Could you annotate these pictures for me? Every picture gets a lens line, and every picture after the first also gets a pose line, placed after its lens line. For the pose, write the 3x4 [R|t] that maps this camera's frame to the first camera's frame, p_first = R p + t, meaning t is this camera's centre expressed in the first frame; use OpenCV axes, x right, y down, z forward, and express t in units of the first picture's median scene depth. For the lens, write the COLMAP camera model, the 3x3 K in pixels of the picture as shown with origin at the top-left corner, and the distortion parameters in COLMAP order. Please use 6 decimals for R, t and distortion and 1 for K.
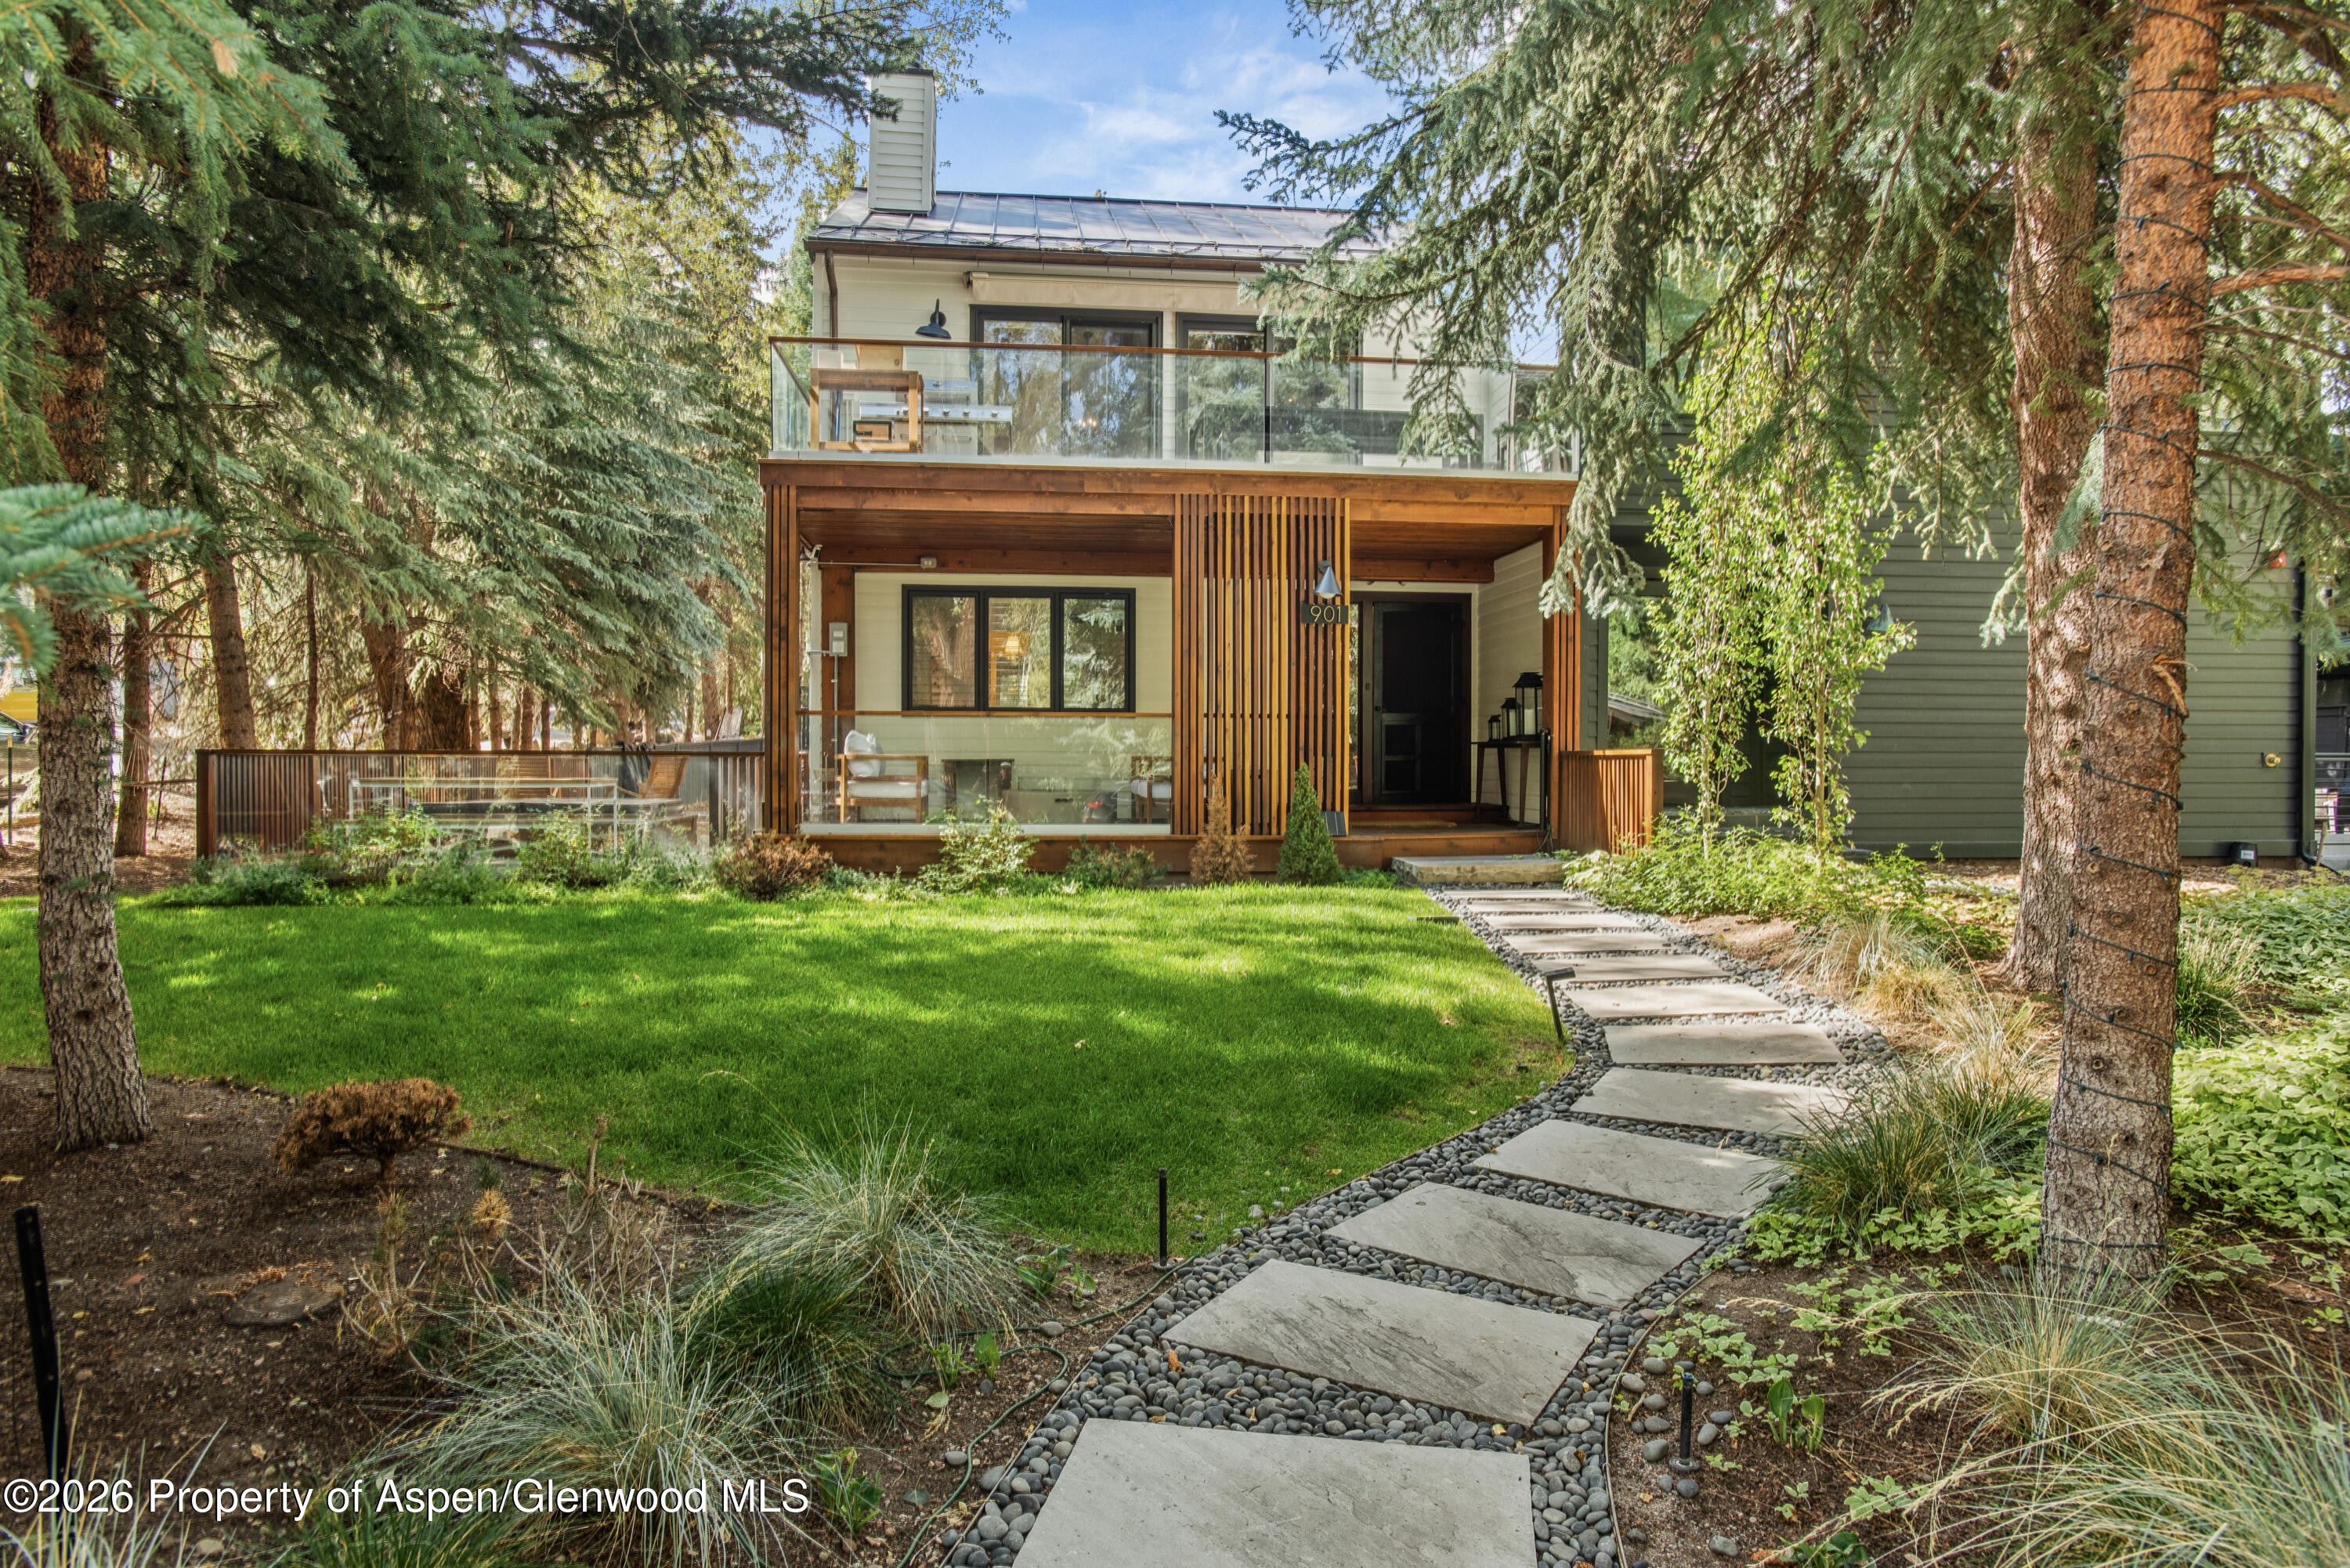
lens RADIAL K [[1682.2, 0, 1178.1], [0, 1682.2, 814.5], [0, 0, 1]] dist [-0.032643, -0.000417]
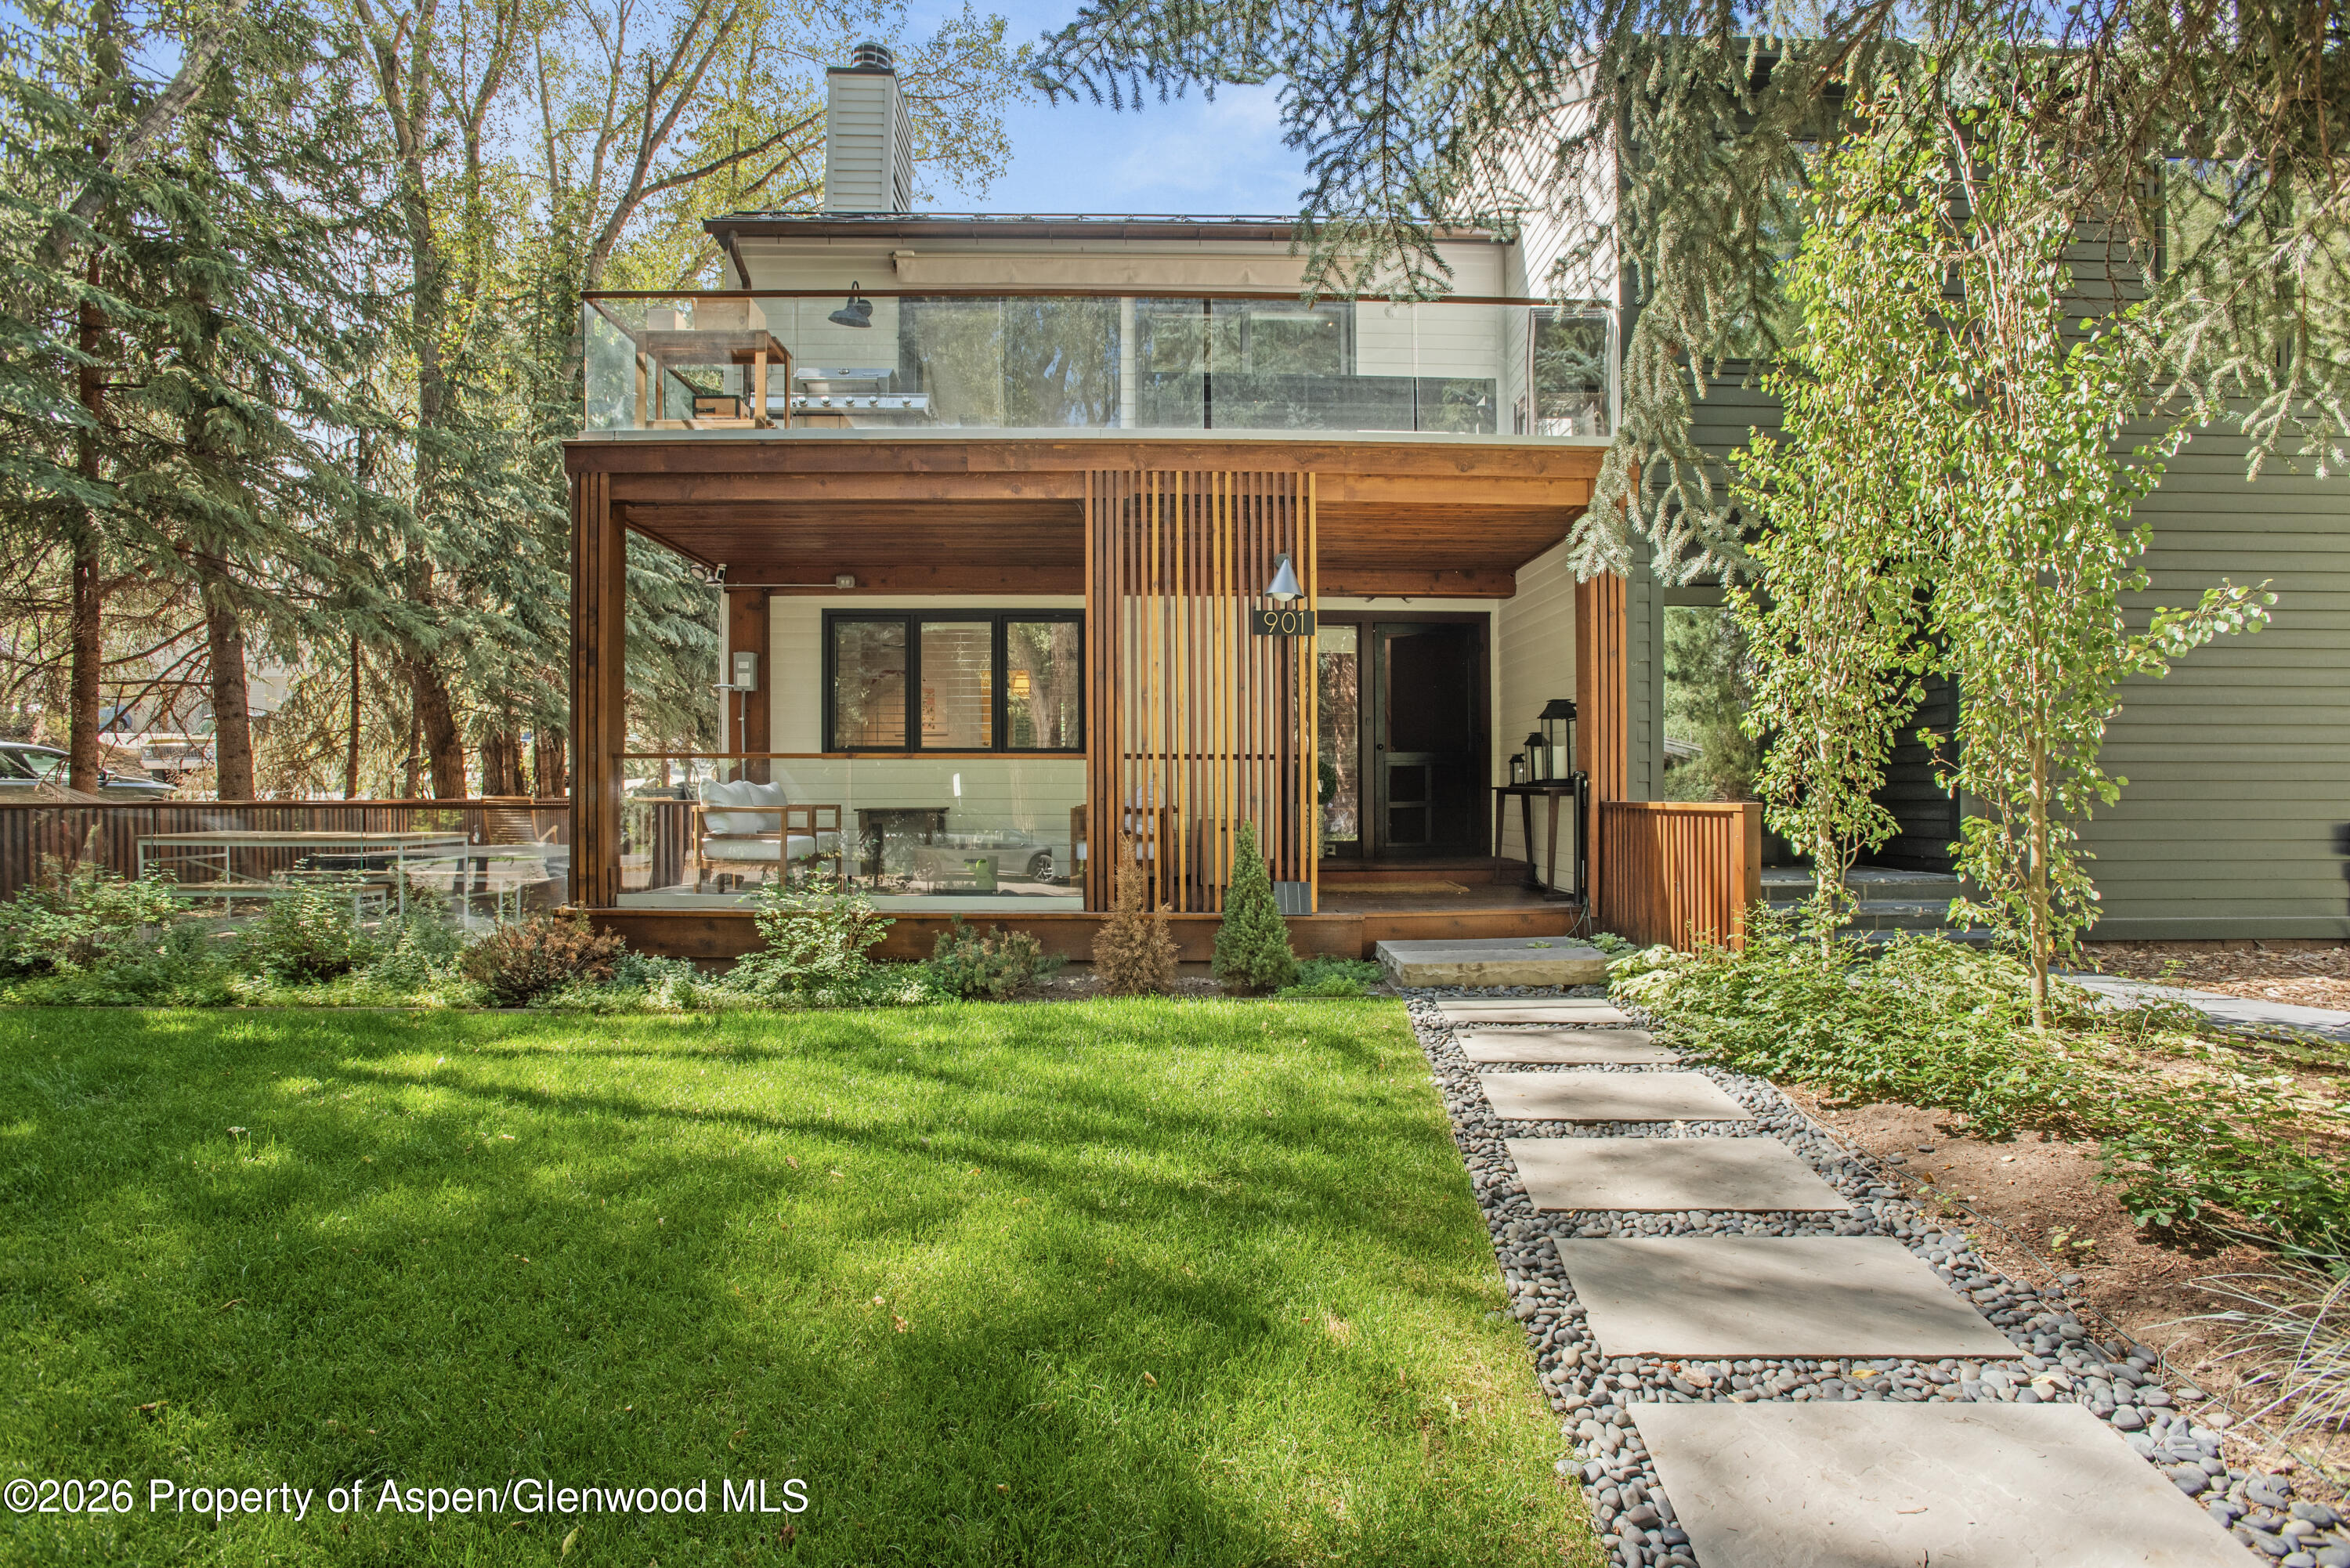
lens RADIAL K [[1158.5, 0, 1194.0], [0, 1158.5, 784.6], [0, 0, 1]] dist [-0.066882, 0.025256]
pose [[0.994197, -0.001824, -0.107559, 0.104232], [-0.001804, 0.999433, -0.033628, -0.028424], [0.107559, 0.033627, 0.993630, 0.480757]]
